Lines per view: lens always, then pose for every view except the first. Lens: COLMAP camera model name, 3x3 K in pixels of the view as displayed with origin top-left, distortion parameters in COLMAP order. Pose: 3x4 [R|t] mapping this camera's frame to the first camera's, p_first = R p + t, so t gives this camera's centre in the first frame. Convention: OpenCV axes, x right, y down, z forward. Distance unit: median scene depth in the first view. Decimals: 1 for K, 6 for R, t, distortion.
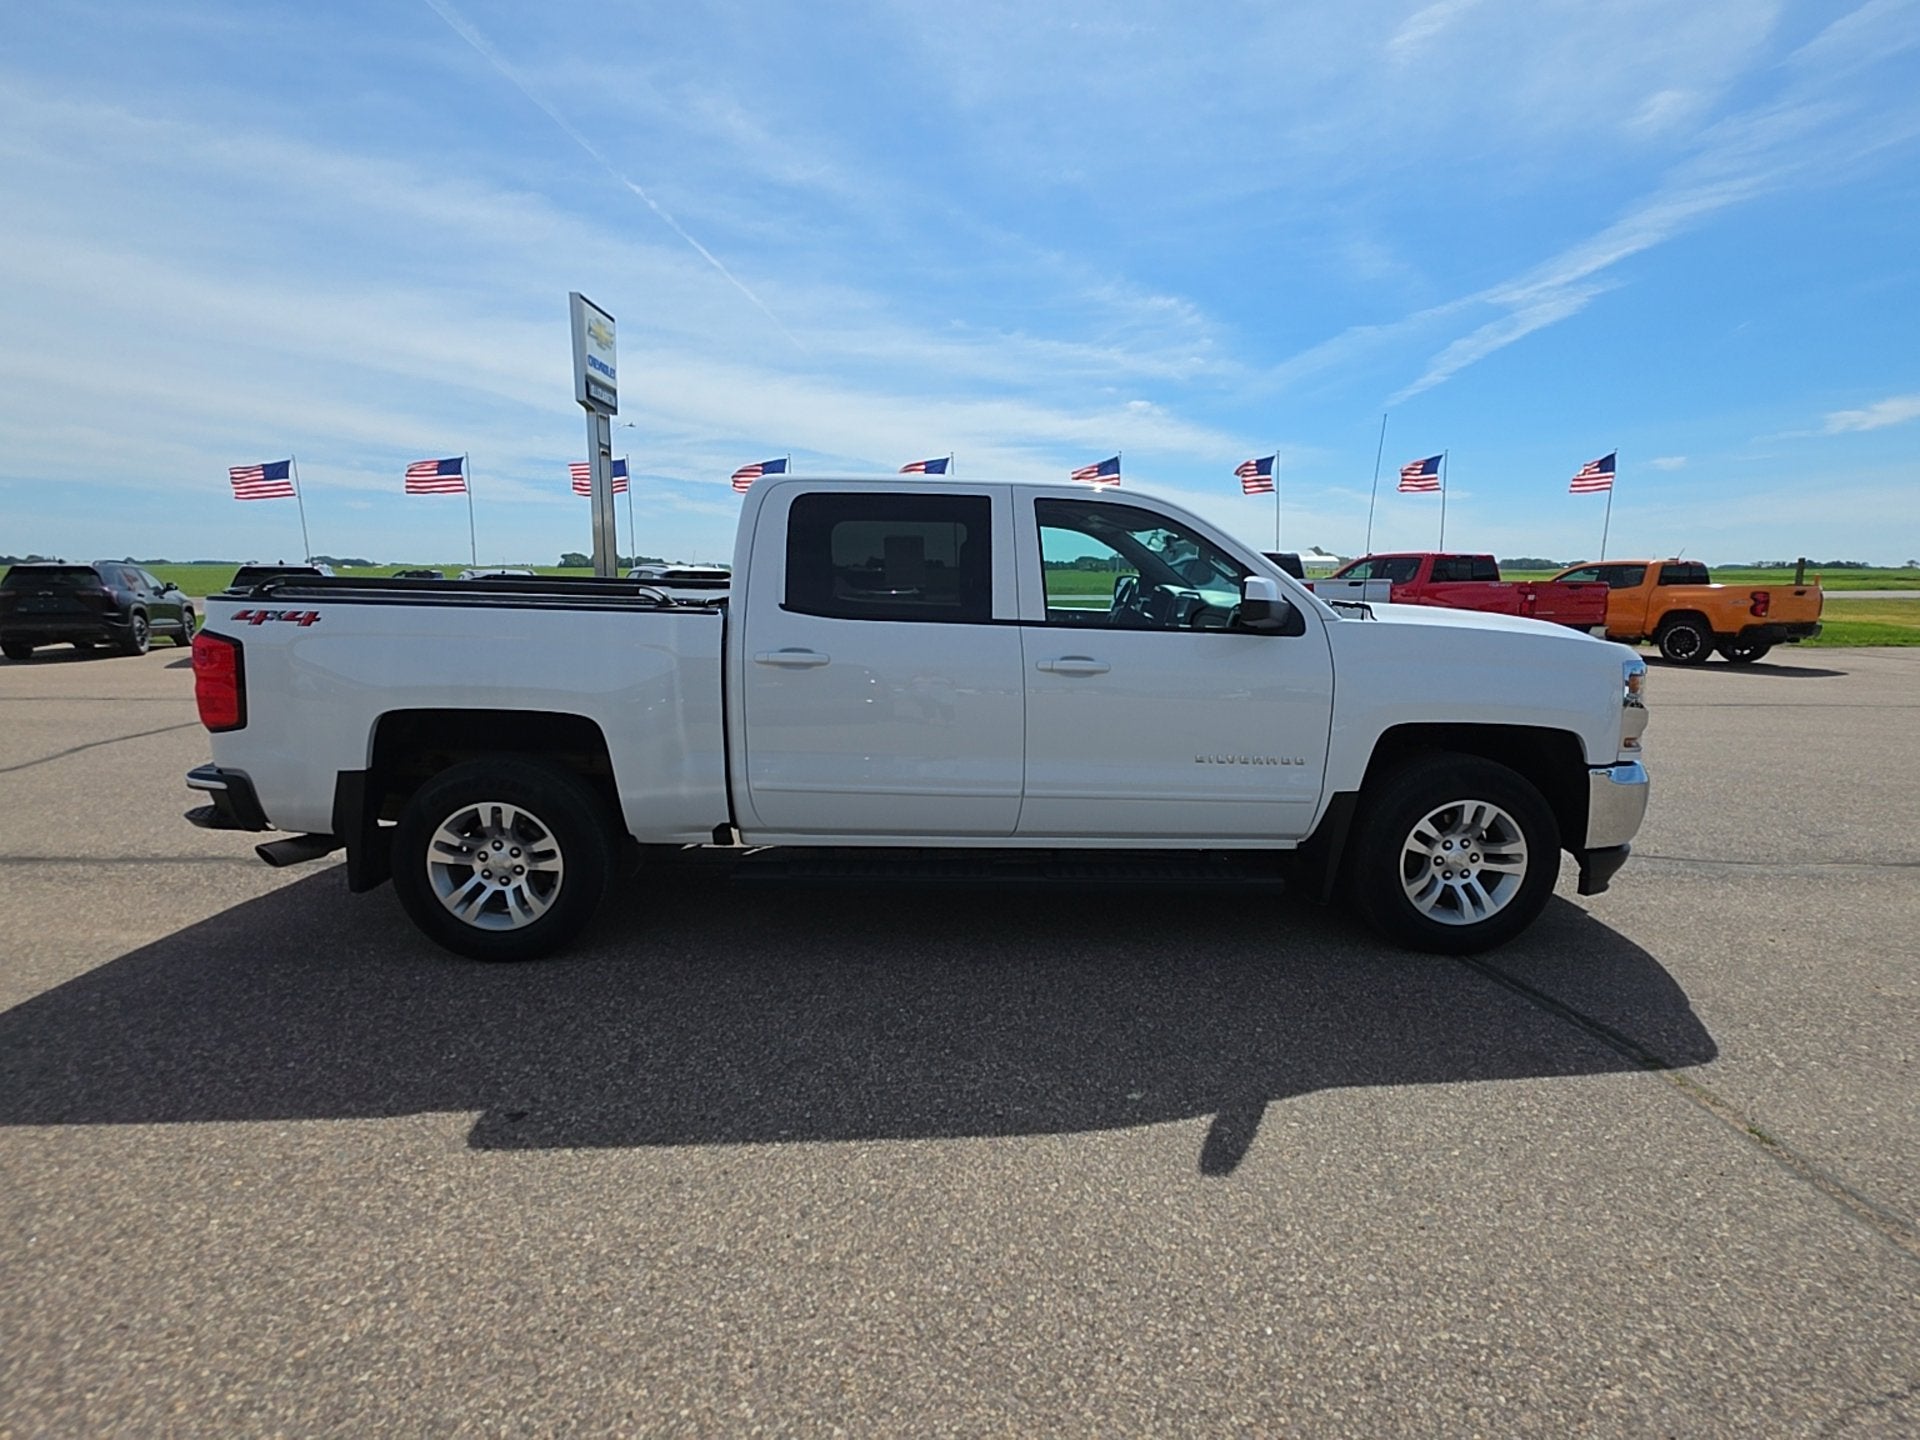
lens RADIAL K [[942.4, 0, 952.8], [0, 942.4, 739.1], [0, 0, 1]] dist [0.002989, -0.002045]
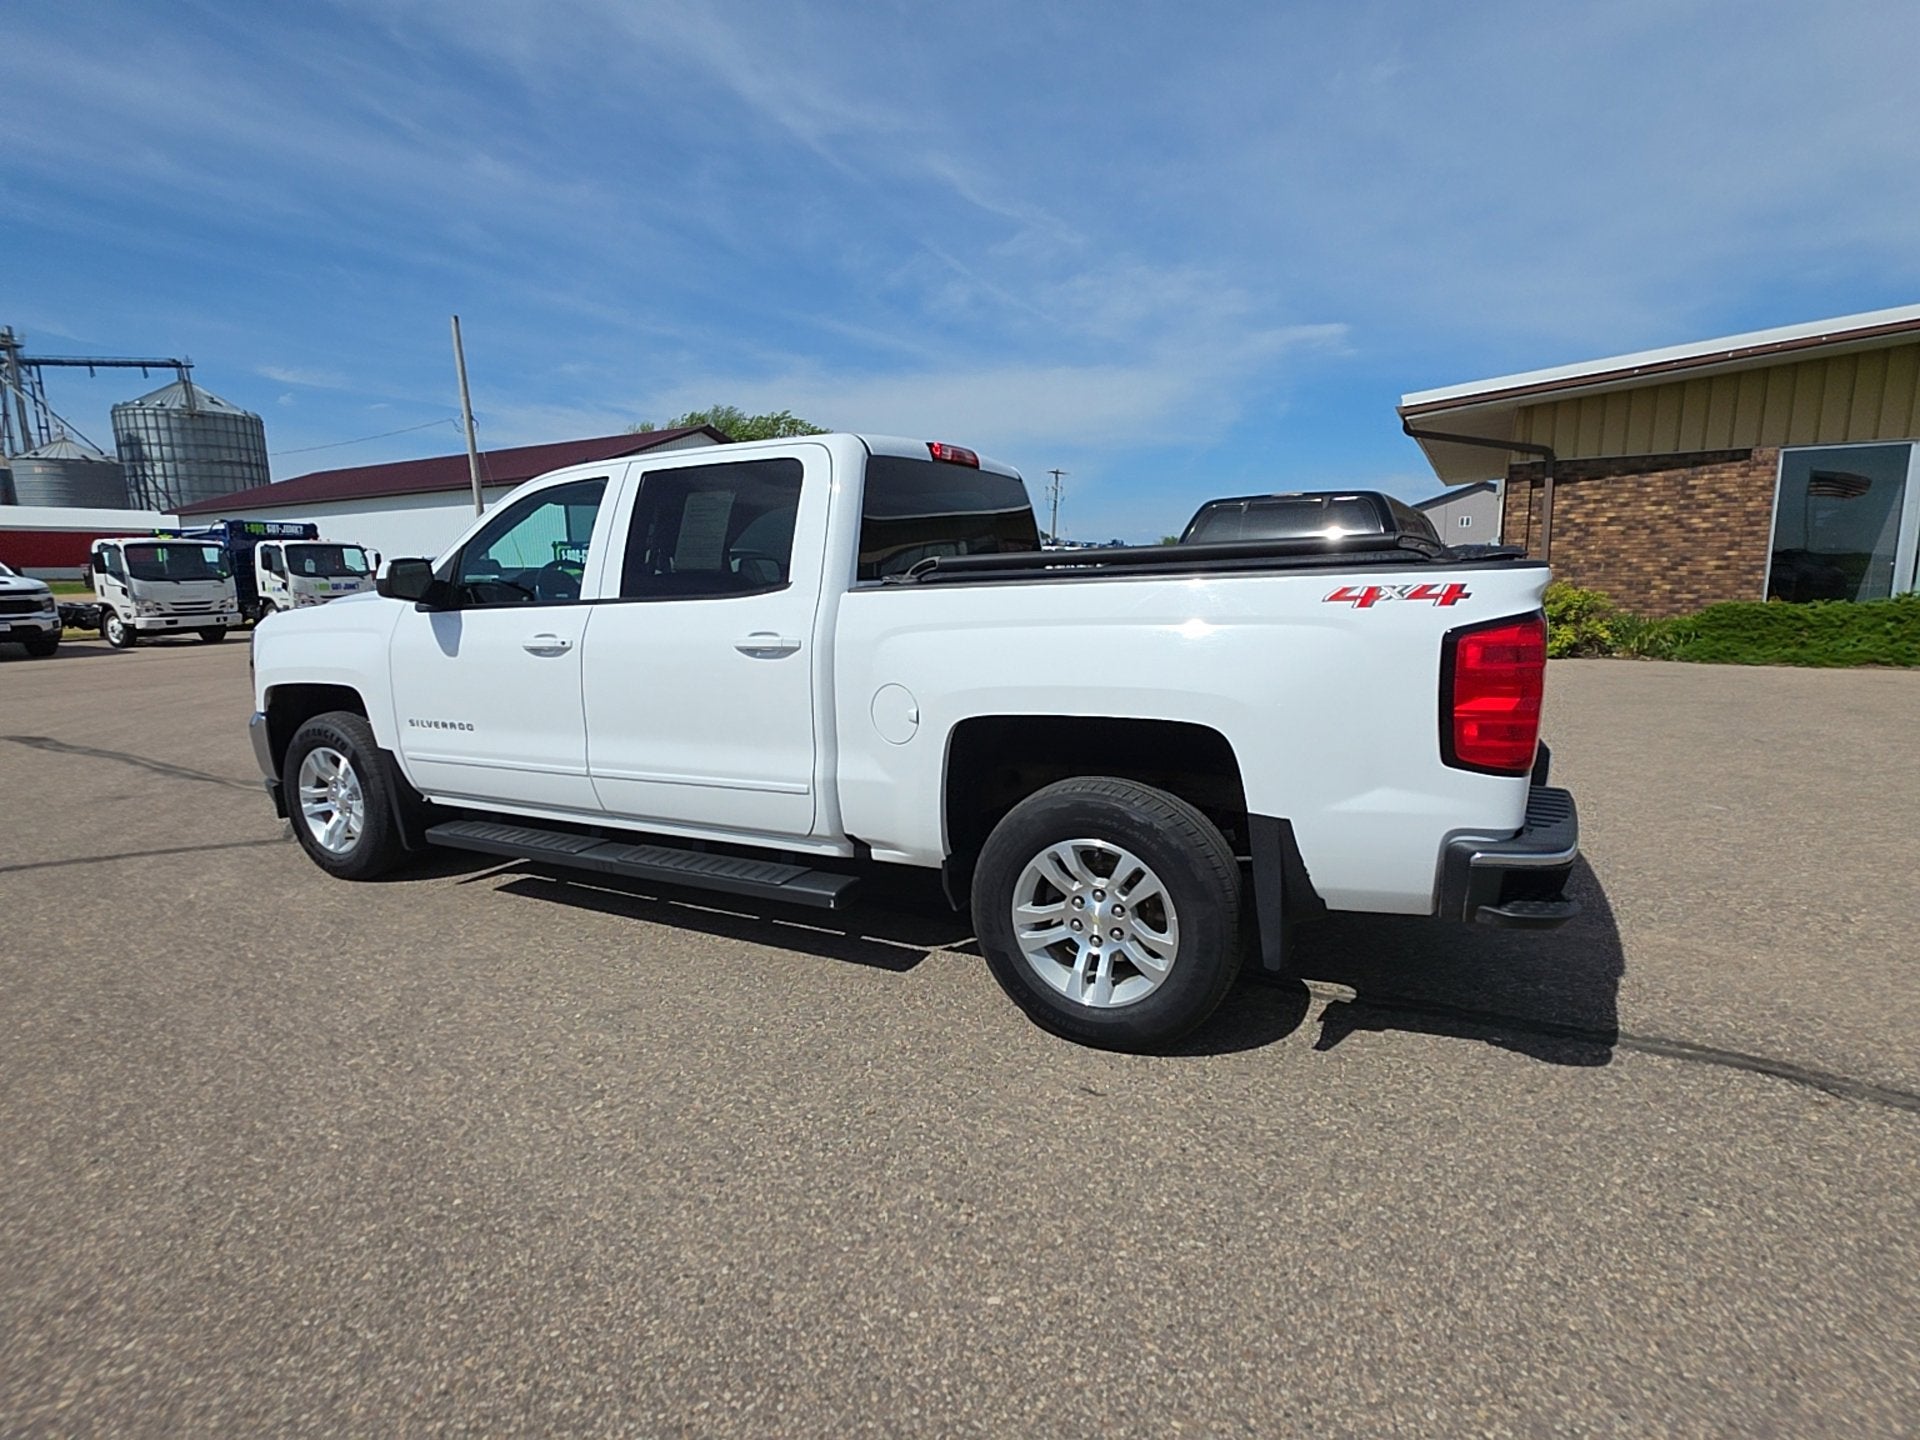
lens RADIAL K [[942.4, 0, 951.4], [0, 942.4, 716.7], [0, 0, 1]] dist [0.002989, -0.002045]
pose [[-0.870446, -0.066361, 0.487770, -0.734744], [0.101388, 0.945459, 0.309561, -0.351939], [-0.481710, 0.318911, -0.816242, 2.079893]]
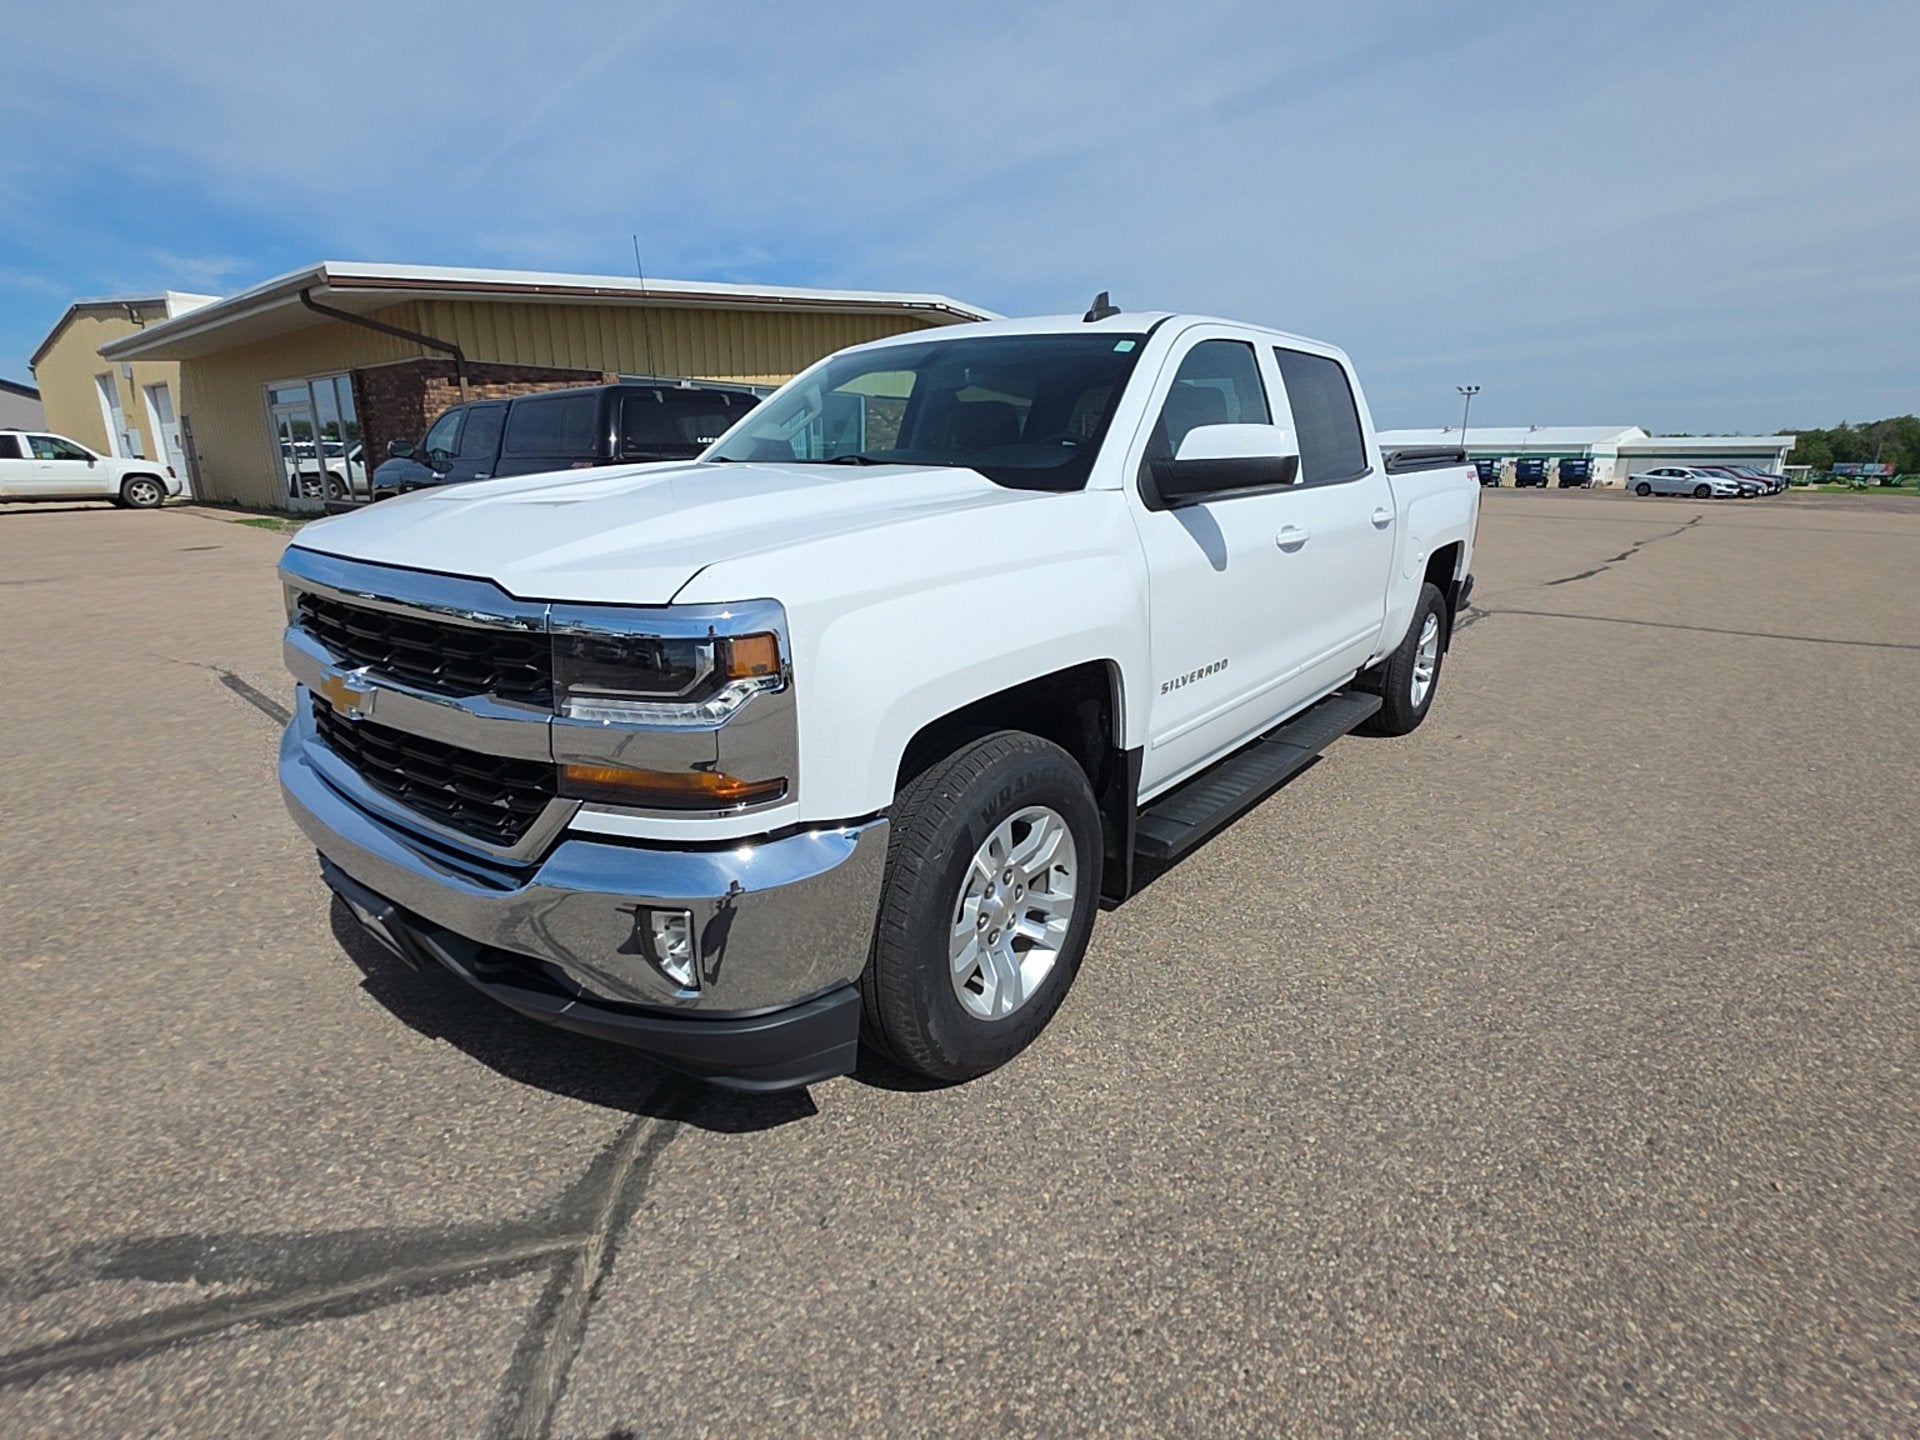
lens RADIAL K [[942.4, 0, 951.0], [0, 942.4, 720.0], [0, 0, 1]] dist [0.002989, -0.002045]
pose [[-0.658289, 0.191595, -0.727975, 0.945292], [-0.144185, 0.917070, 0.371745, -0.285855], [0.738828, 0.349678, -0.576071, 1.786445]]
